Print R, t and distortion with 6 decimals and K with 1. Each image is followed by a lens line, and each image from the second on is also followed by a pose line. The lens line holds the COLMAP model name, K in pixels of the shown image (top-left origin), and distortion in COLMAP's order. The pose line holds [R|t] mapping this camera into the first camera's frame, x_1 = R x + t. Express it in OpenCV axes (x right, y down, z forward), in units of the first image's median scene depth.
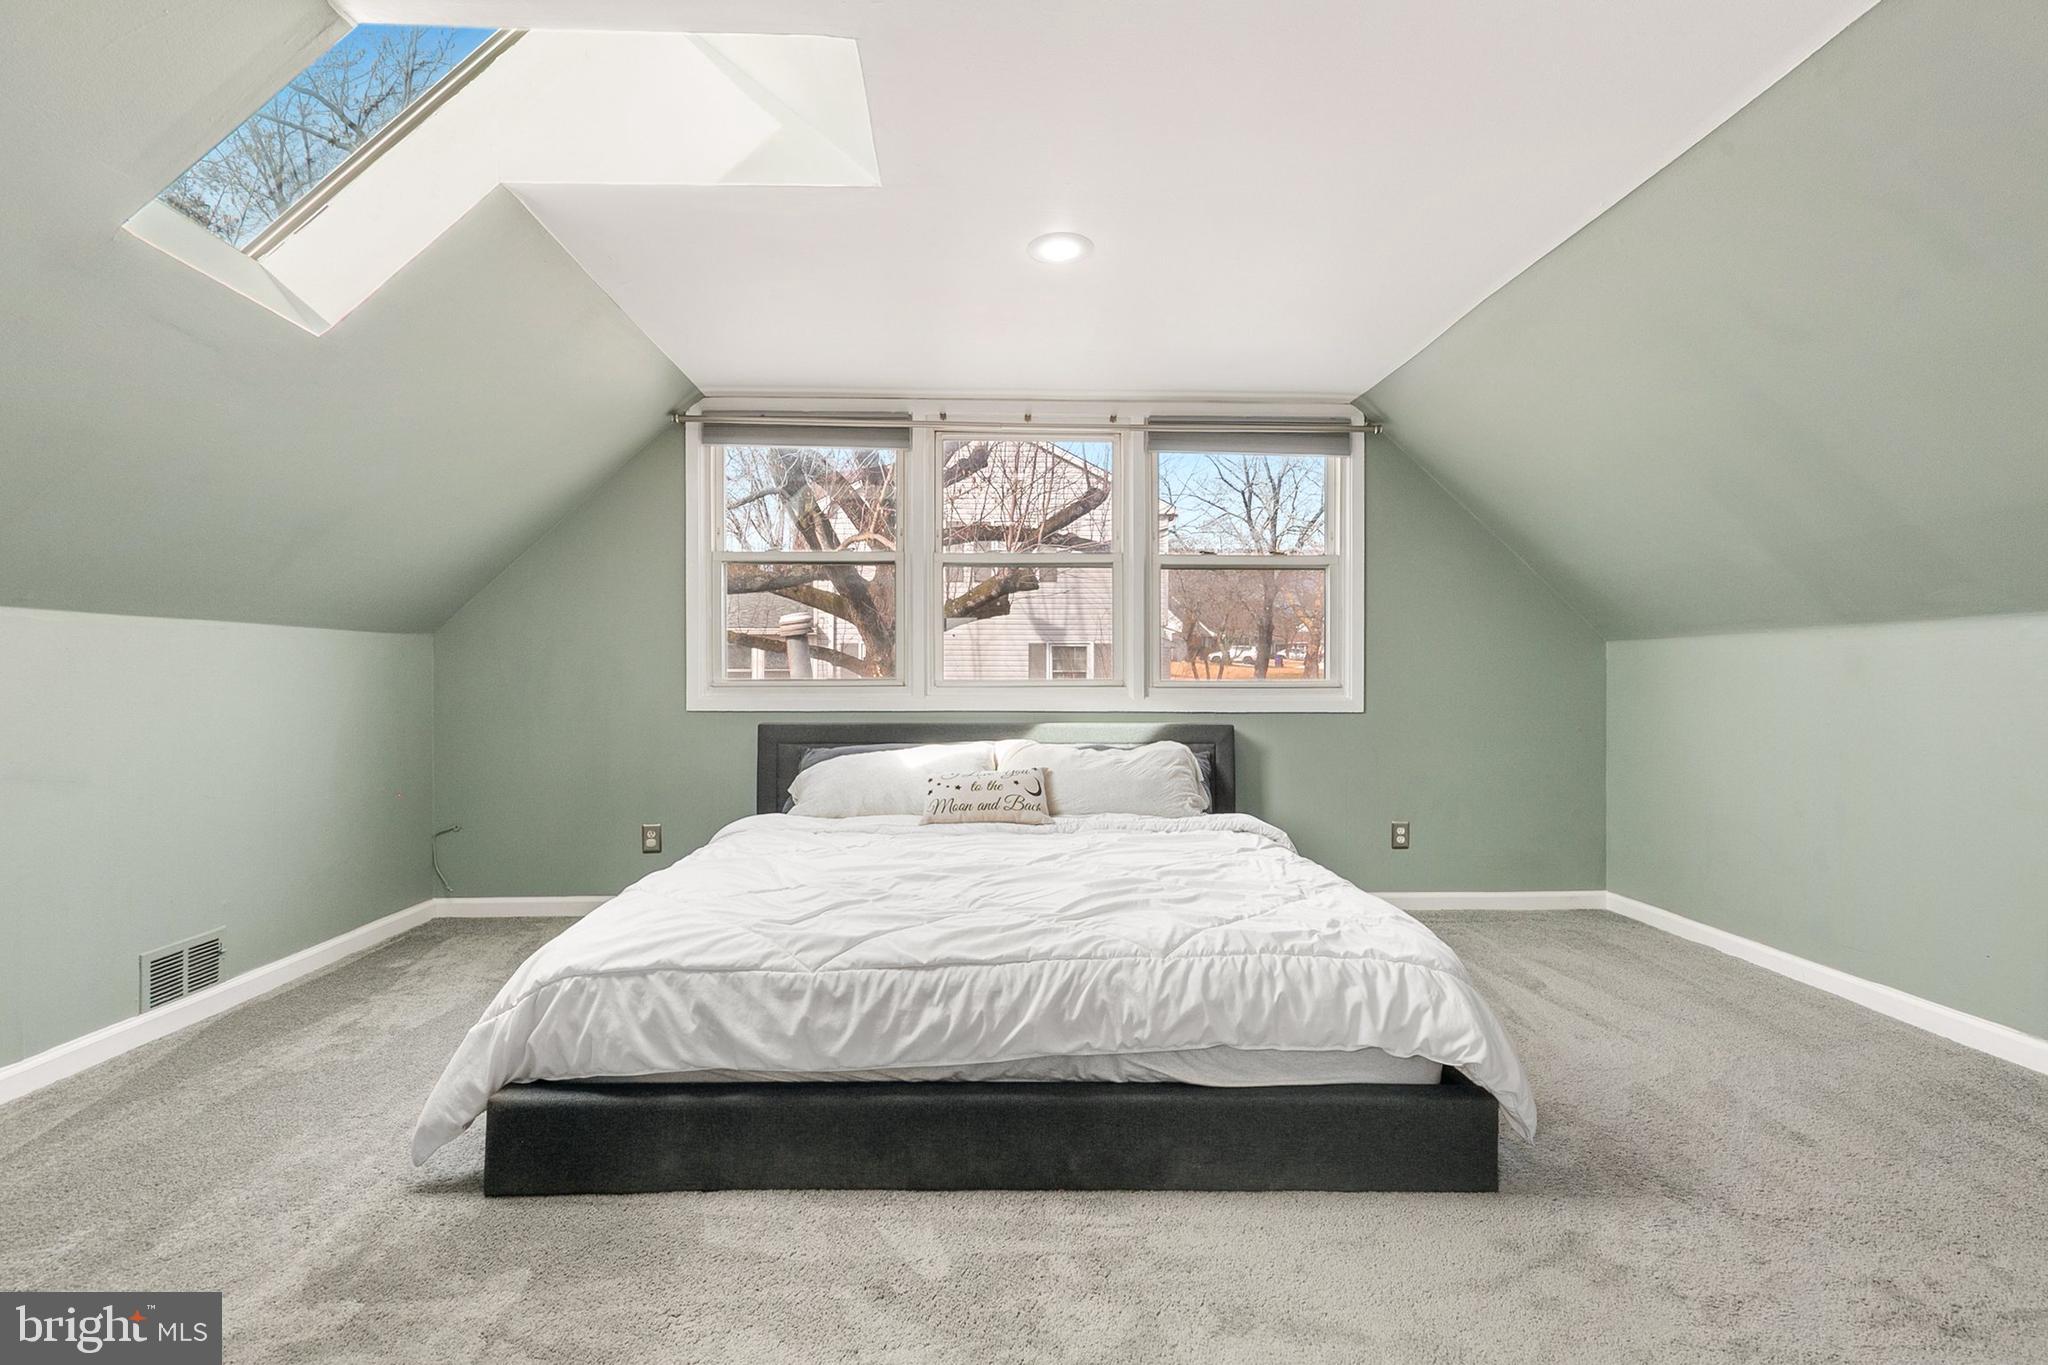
lens RADIAL K [[939.9, 0, 1027.3], [0, 939.9, 684.1], [0, 0, 1]] dist [0.010264, -0.002923]
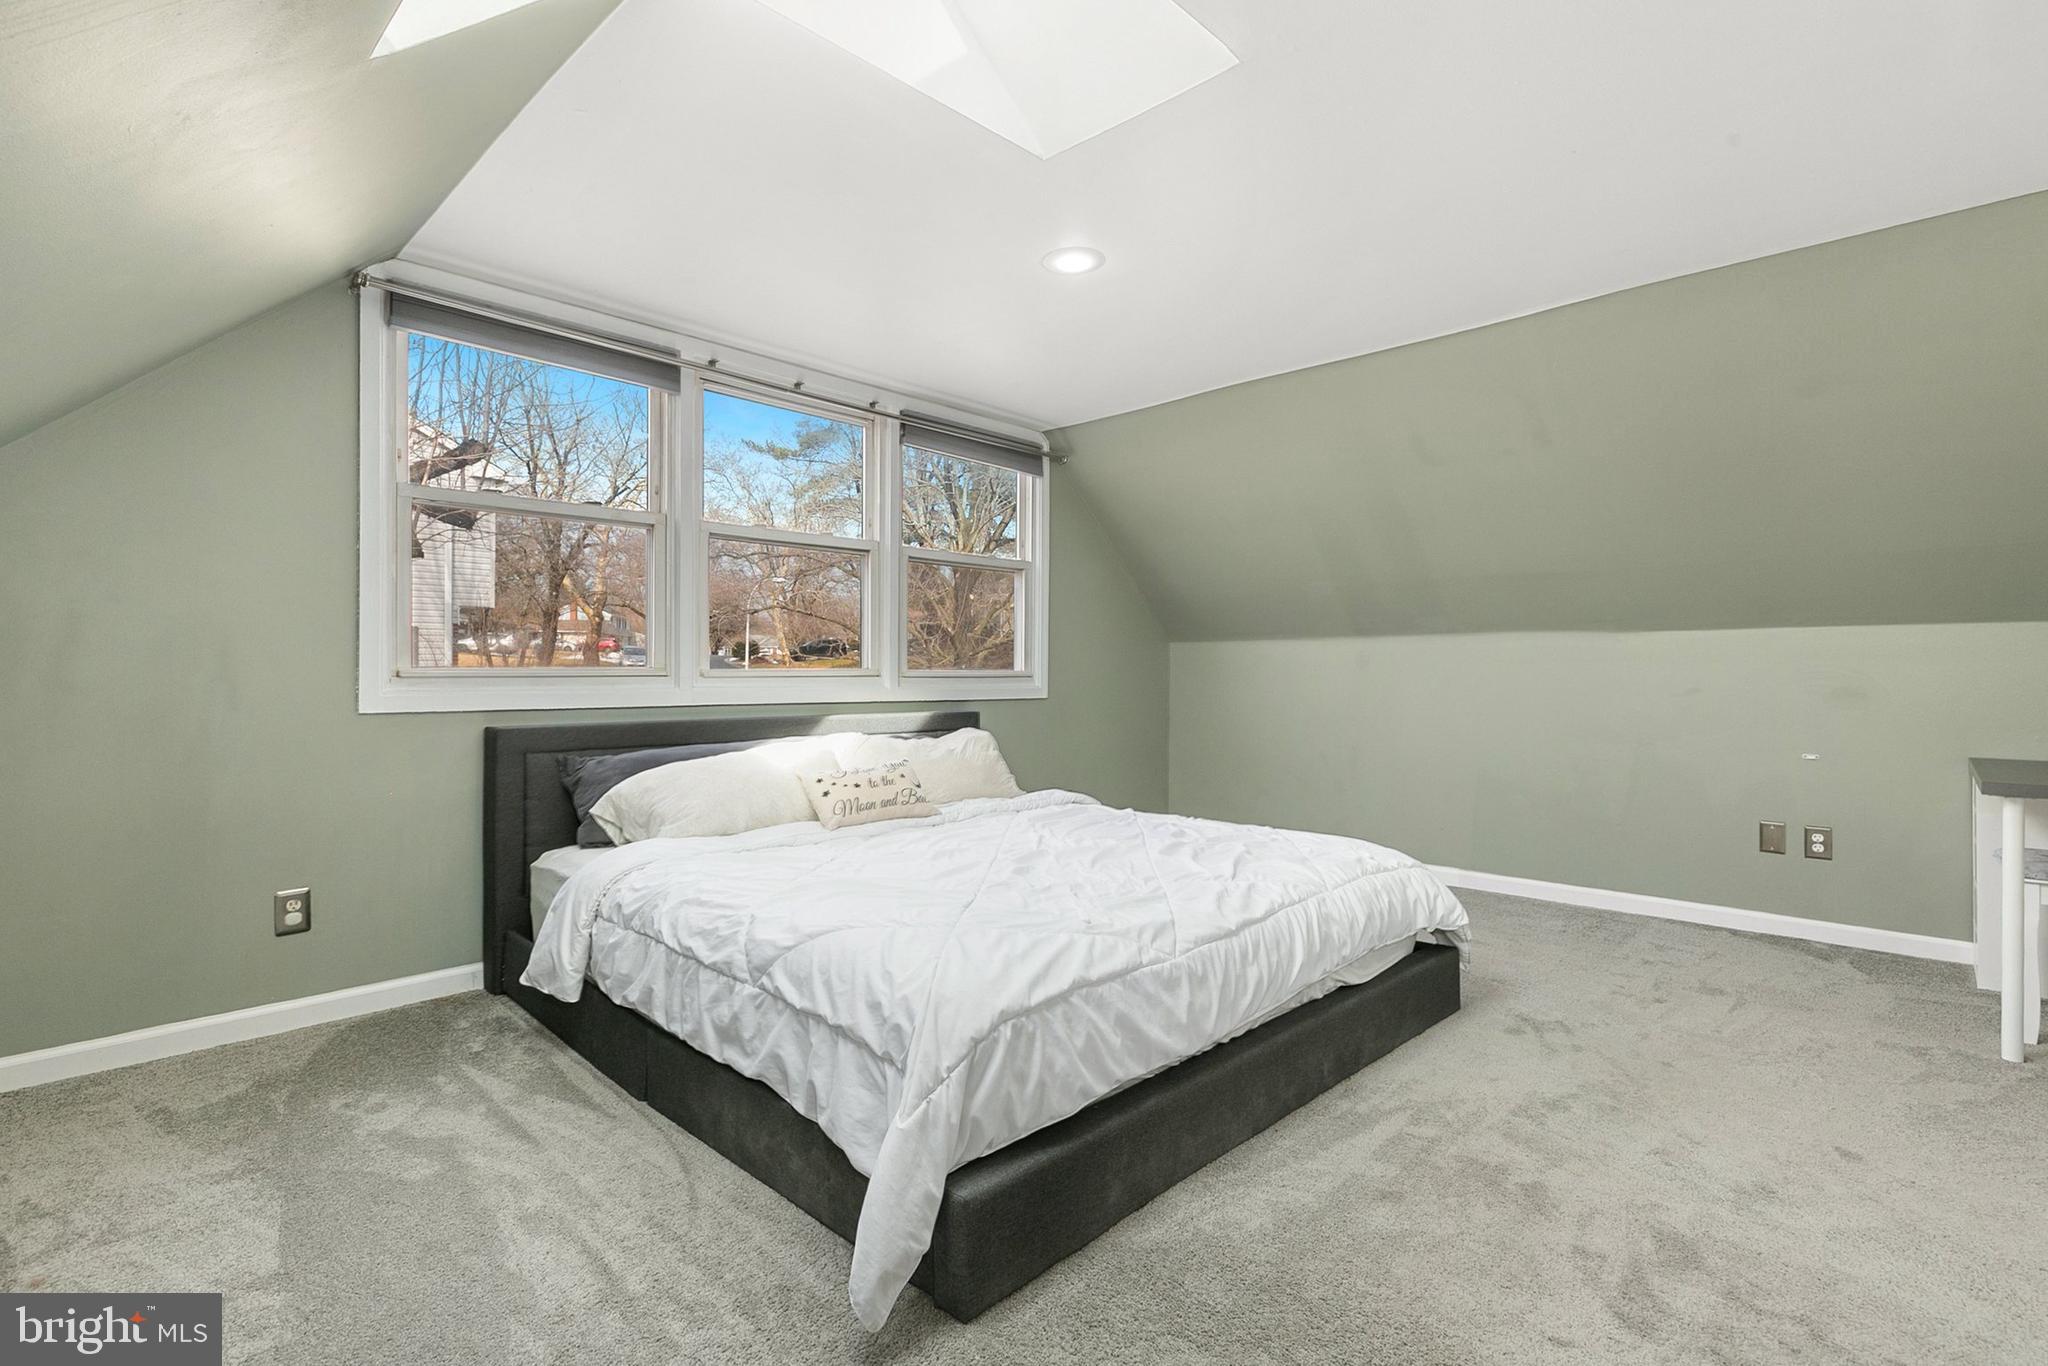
lens RADIAL K [[939.9, 0, 1033.5], [0, 939.9, 677.7], [0, 0, 1]] dist [0.010264, -0.002923]
pose [[0.722792, -0.001907, 0.691063, -0.590038], [0.001397, 0.999998, 0.001299, 0.003606], [-0.691065, 0.000026, 0.722793, 0.218272]]
